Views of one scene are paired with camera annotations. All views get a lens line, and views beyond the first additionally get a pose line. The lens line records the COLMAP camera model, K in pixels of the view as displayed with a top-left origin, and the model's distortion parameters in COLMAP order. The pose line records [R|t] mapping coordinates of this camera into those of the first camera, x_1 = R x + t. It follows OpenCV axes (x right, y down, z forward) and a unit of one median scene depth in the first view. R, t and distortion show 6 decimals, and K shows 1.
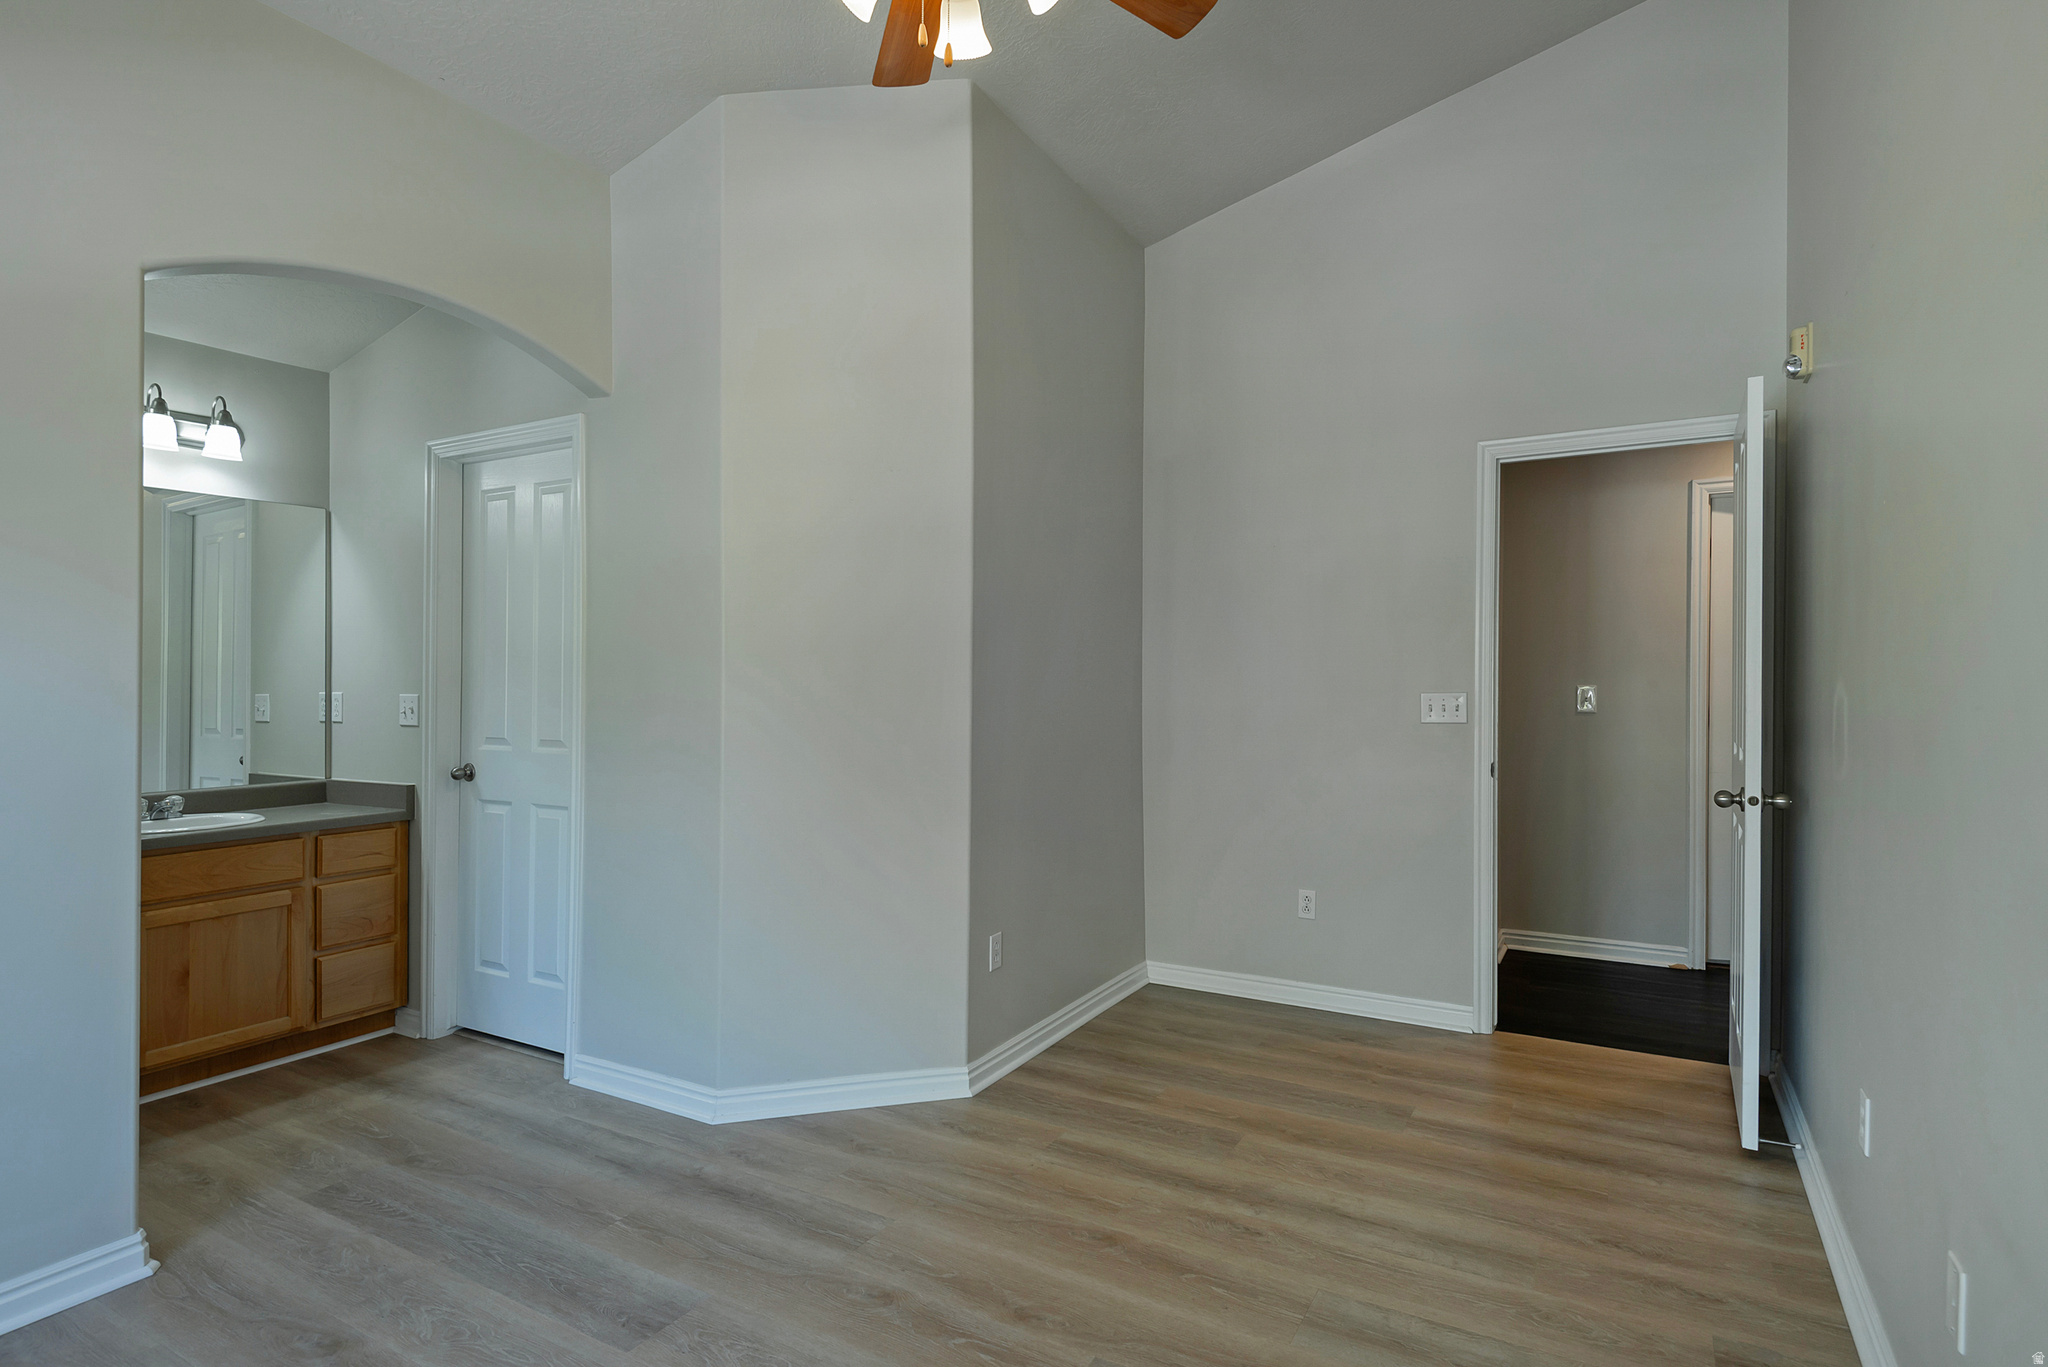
lens RADIAL K [[1050.4, 0, 972.4], [0, 1050.4, 700.6], [0, 0, 1]] dist [-0.003426, -0.000363]
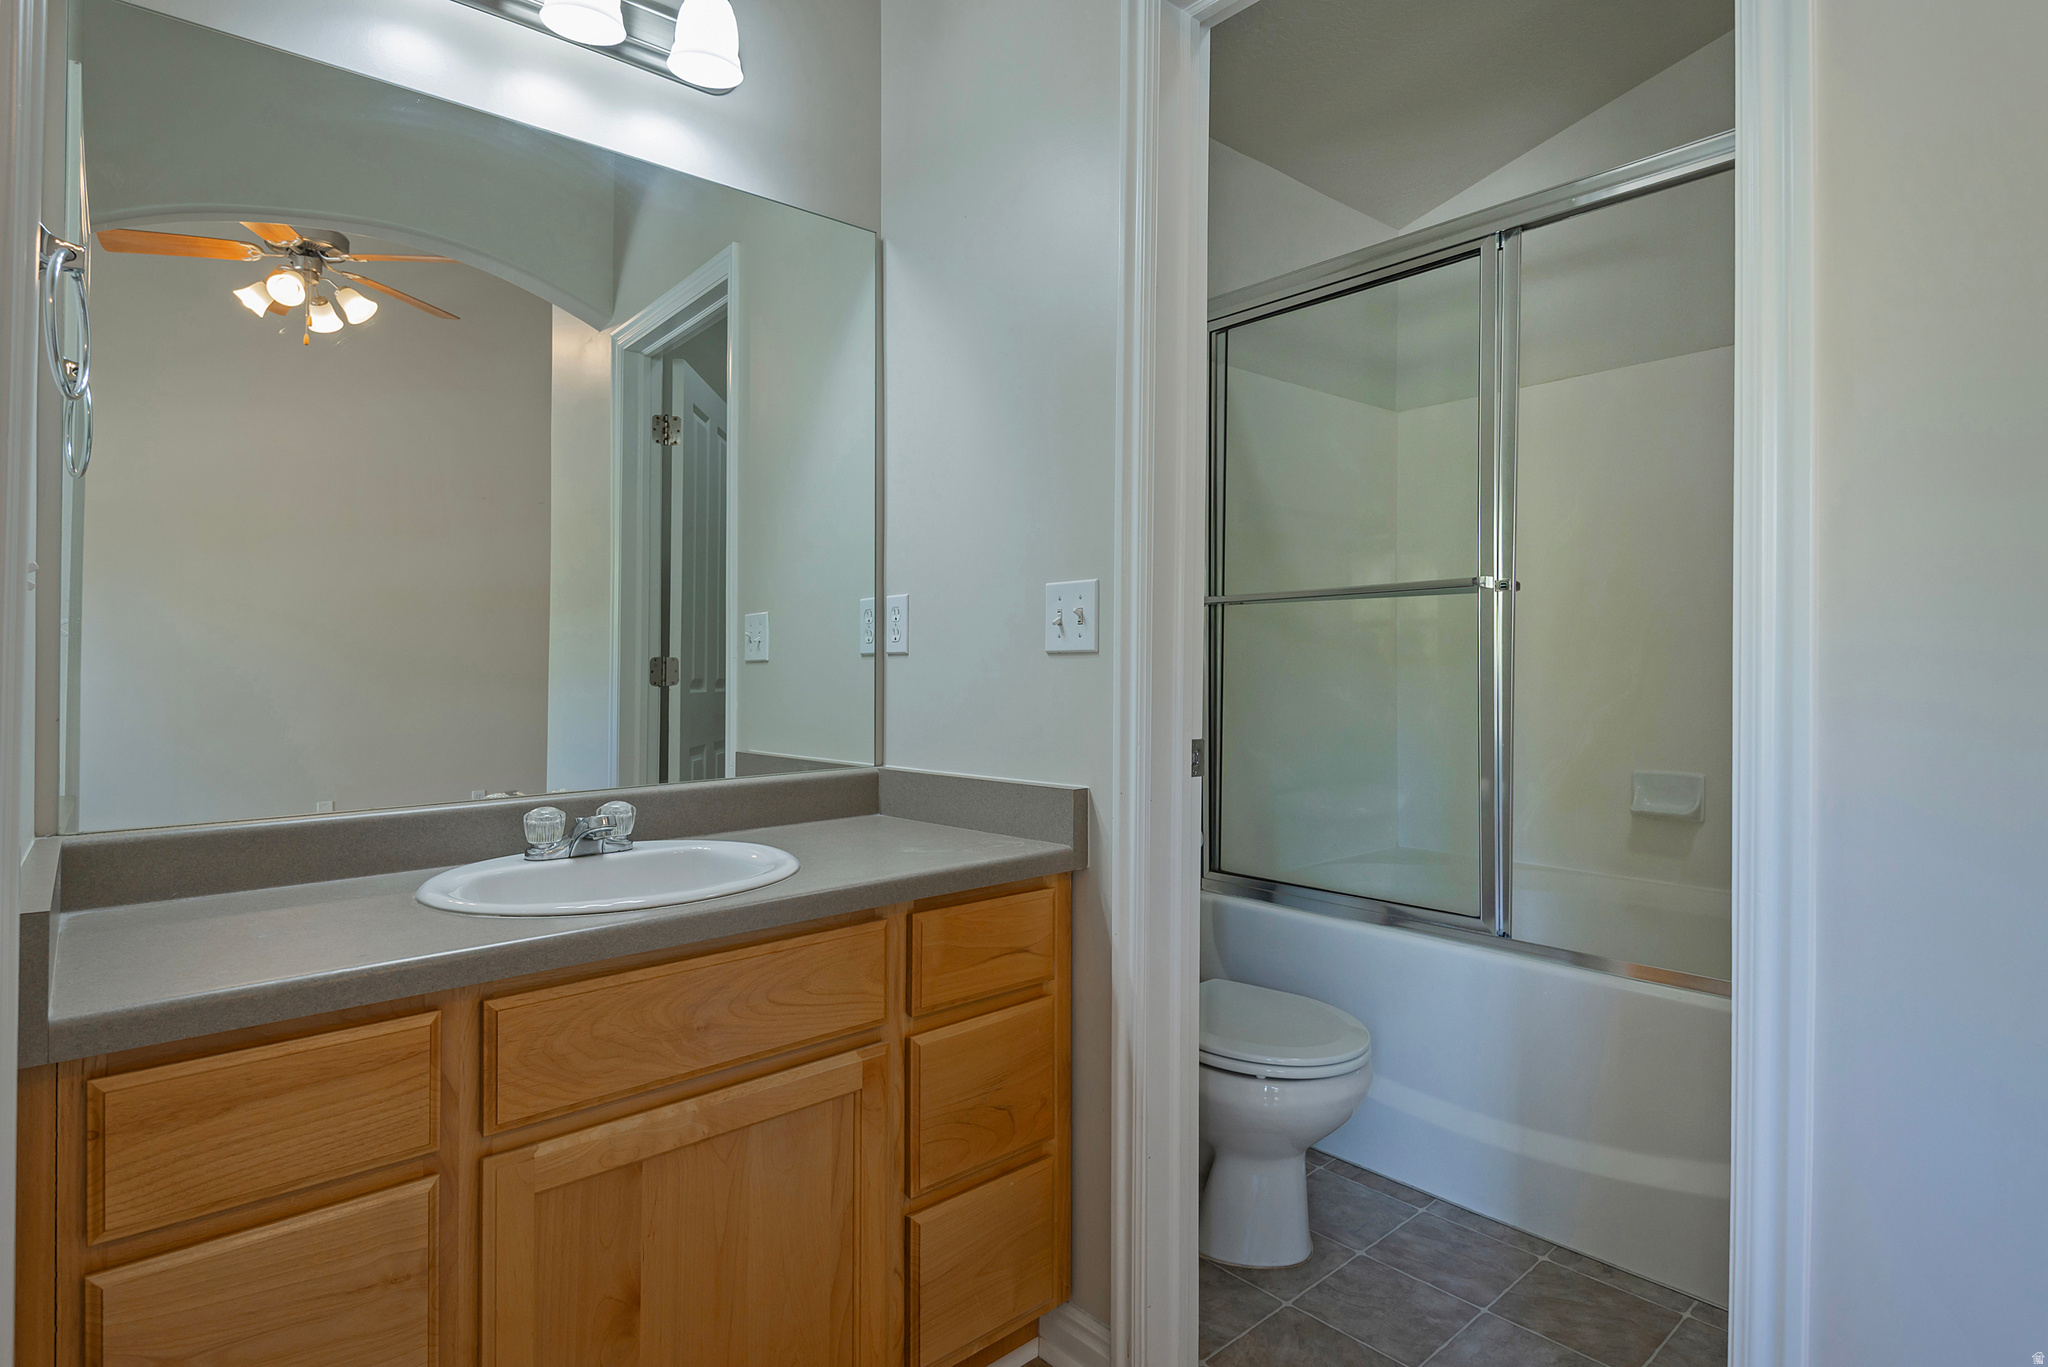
lens RADIAL K [[1148.1, 0, 1031.5], [0, 1148.1, 674.6], [0, 0, 1]] dist [0.027363, -0.017482]
pose [[0.948791, -0.002284, -0.315896, -0.433674], [0.000903, 0.999989, -0.004520, 0.038123], [0.315903, 0.004003, 0.948783, 0.583664]]
